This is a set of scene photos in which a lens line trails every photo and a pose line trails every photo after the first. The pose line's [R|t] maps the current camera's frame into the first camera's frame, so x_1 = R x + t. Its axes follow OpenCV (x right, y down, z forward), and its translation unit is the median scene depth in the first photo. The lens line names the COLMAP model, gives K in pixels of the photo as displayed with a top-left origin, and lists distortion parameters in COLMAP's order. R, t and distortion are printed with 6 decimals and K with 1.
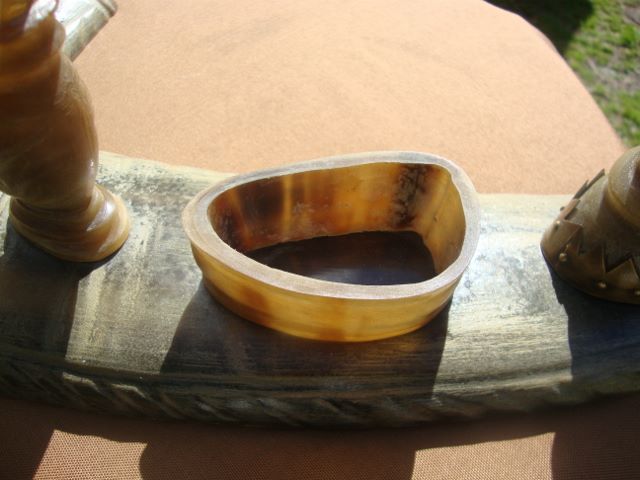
lens RADIAL K [[559.8, 0, 320.0], [0, 559.8, 240.0], [0, 0, 1]] dist [-0.010836, -0.003424]
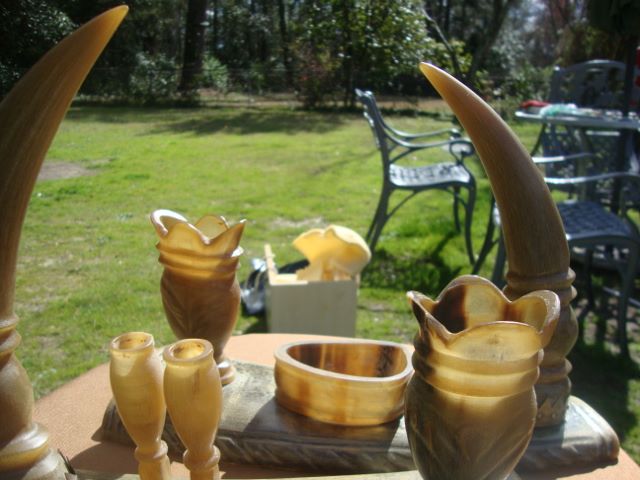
lens RADIAL K [[559.8, 0, 320.0], [0, 559.8, 240.0], [0, 0, 1]] dist [-0.010836, -0.003424]
pose [[0.993670, 0.090397, -0.066697, 0.026918], [-0.112165, 0.765264, -0.633869, 0.901684], [-0.006259, 0.637337, 0.770559, -0.846450]]
